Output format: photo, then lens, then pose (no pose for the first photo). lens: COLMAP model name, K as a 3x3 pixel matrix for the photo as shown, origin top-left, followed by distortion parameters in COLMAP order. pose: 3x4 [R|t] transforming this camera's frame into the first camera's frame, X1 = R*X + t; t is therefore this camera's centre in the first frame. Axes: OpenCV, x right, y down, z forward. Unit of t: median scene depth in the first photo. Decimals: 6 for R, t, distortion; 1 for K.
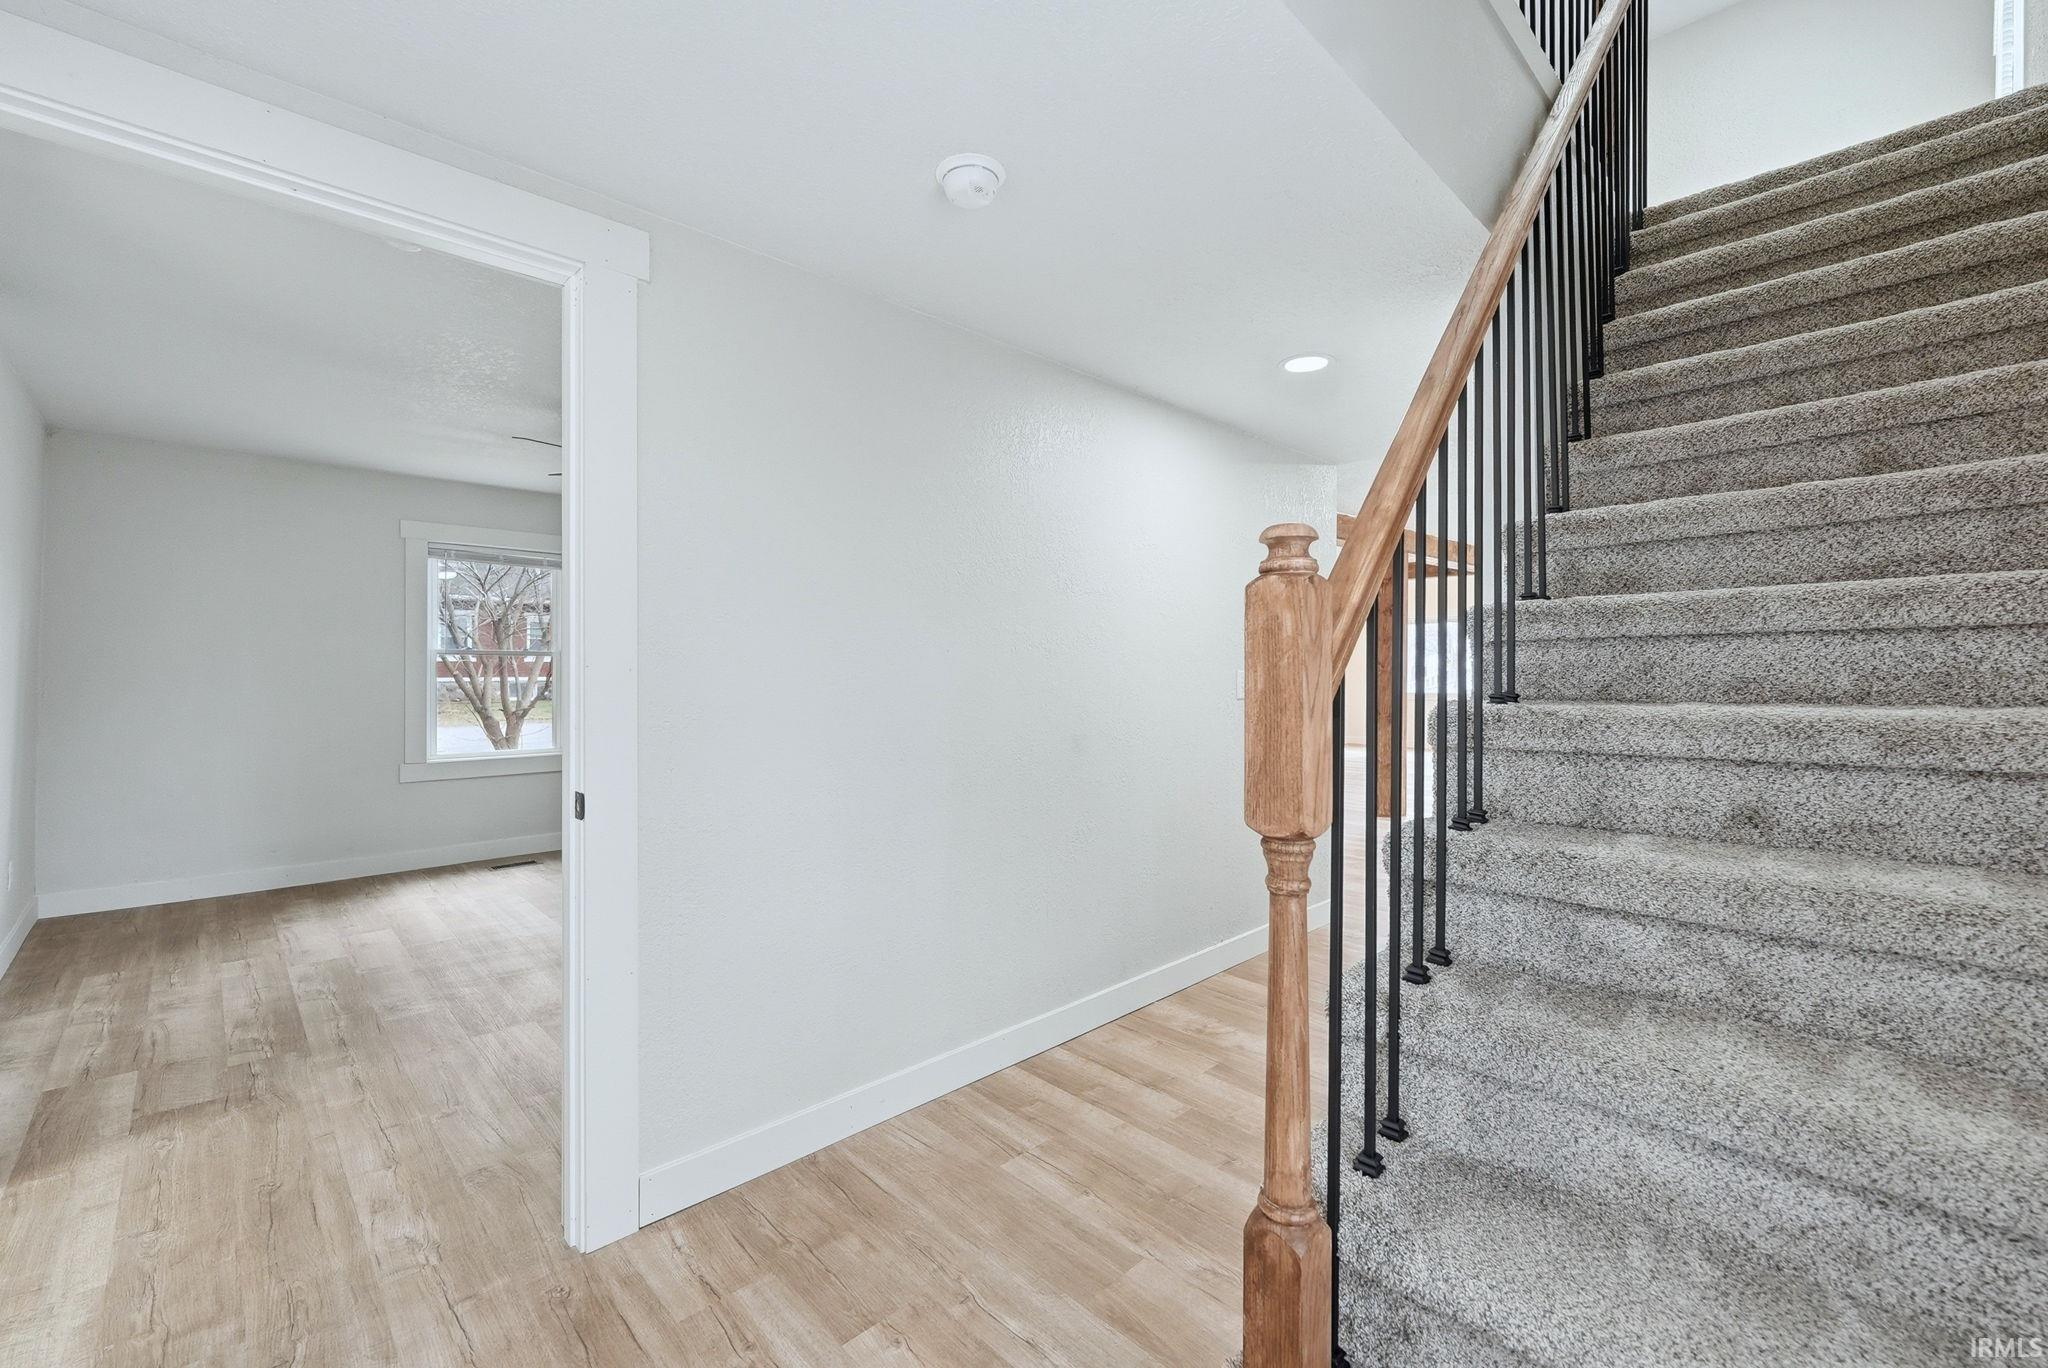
lens RADIAL K [[833.1, 0, 1010.6], [0, 833.1, 679.4], [0, 0, 1]] dist [-0.000643, -0.000145]
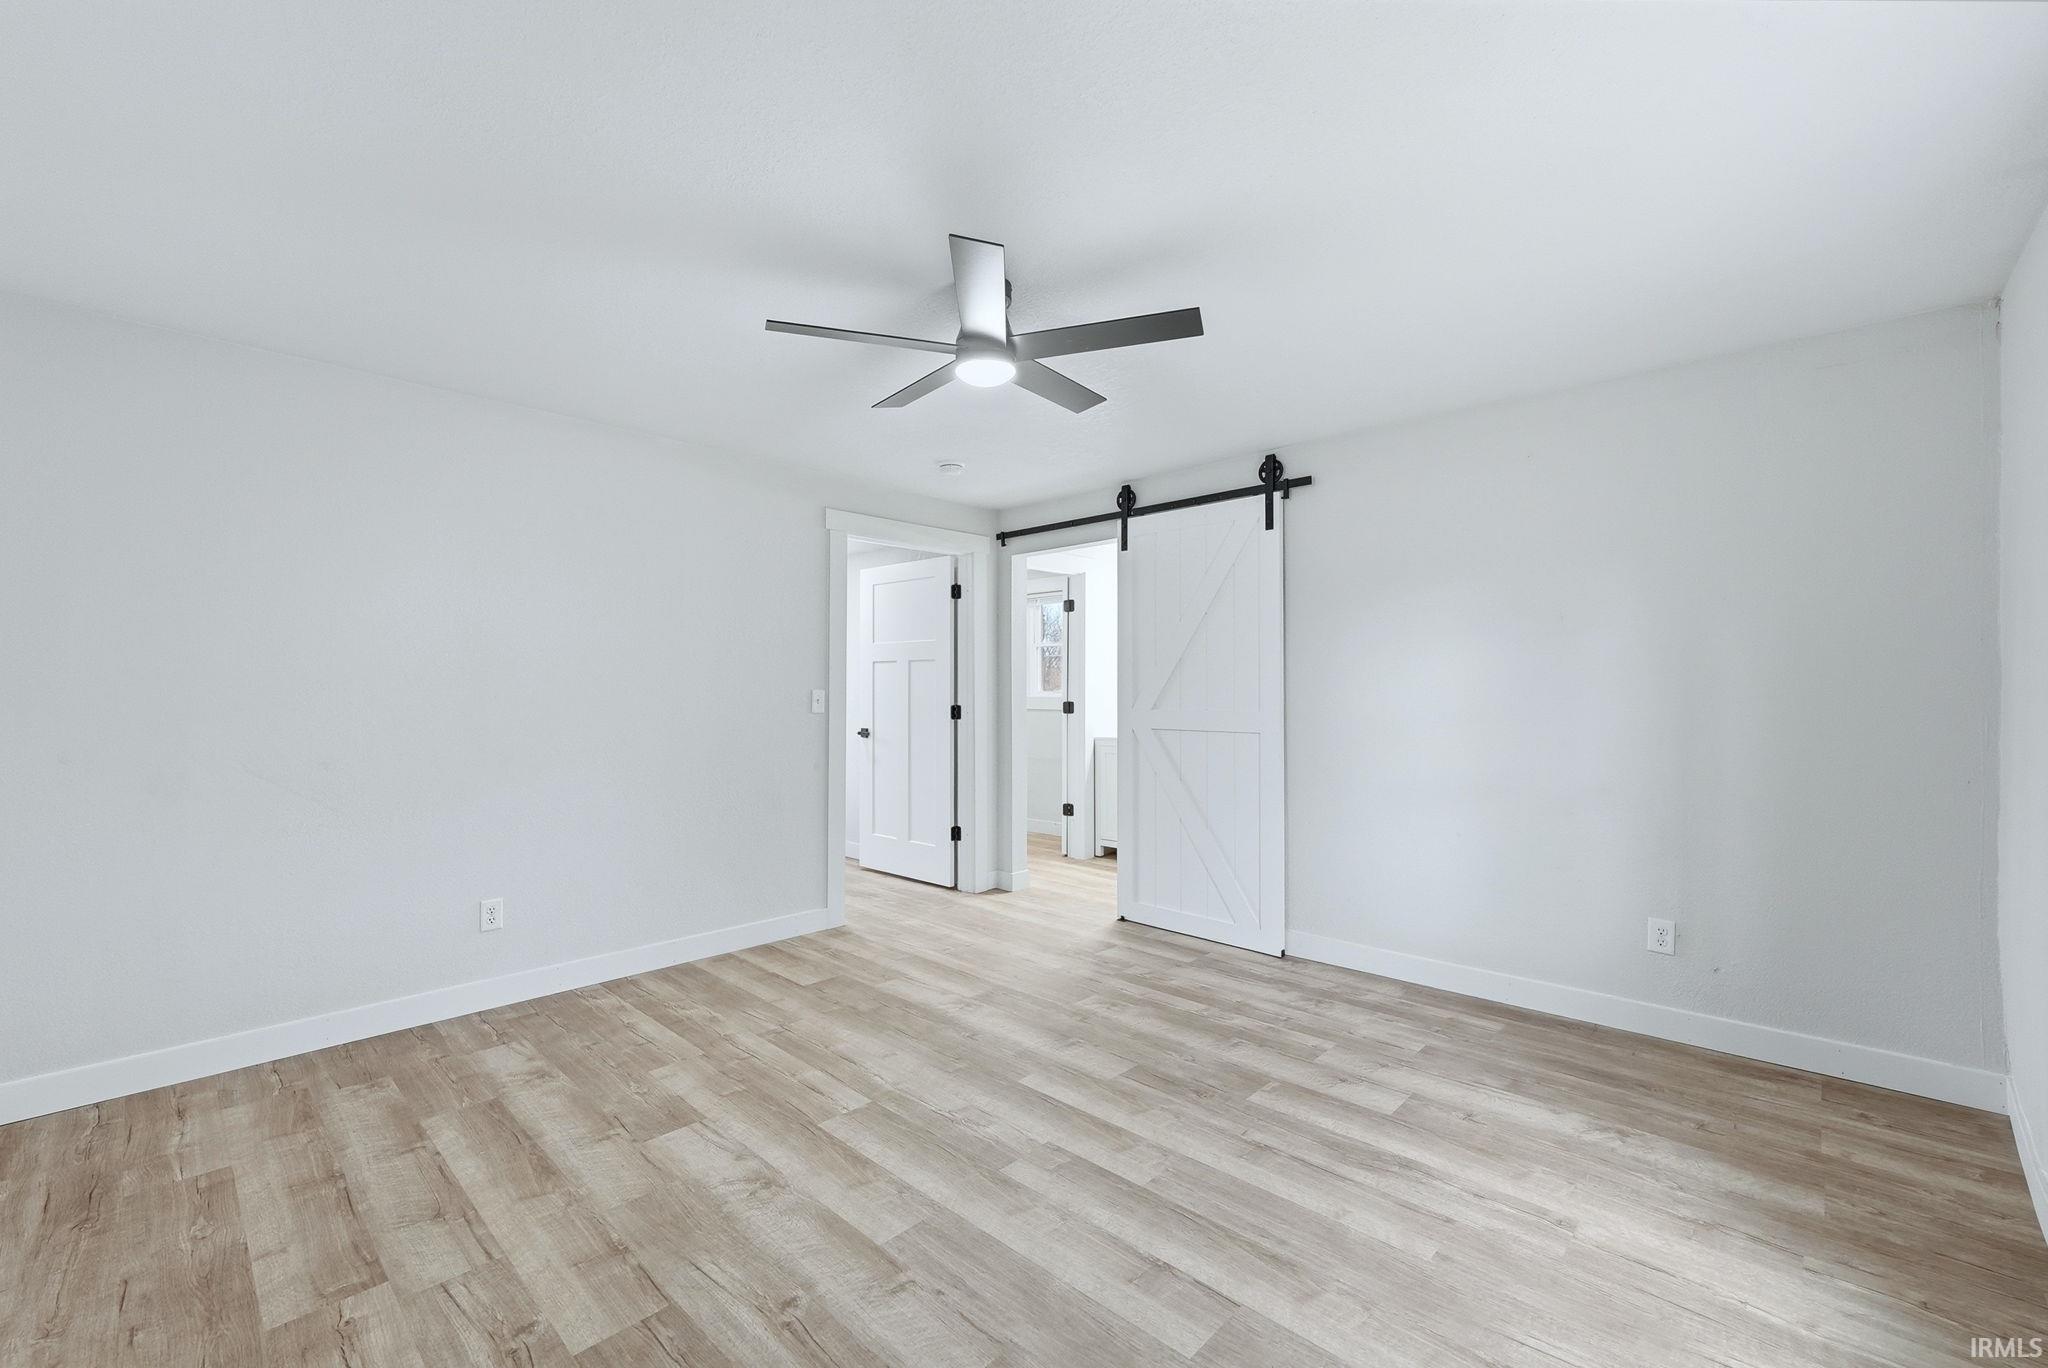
lens RADIAL K [[833.1, 0, 1010.6], [0, 833.1, 679.4], [0, 0, 1]] dist [-0.000643, -0.000145]
pose [[-0.999275, 0.003349, -0.037916, -0.617997], [0.003040, 0.999962, 0.008209, -0.048061], [0.037942, 0.008088, -0.999247, 2.275747]]
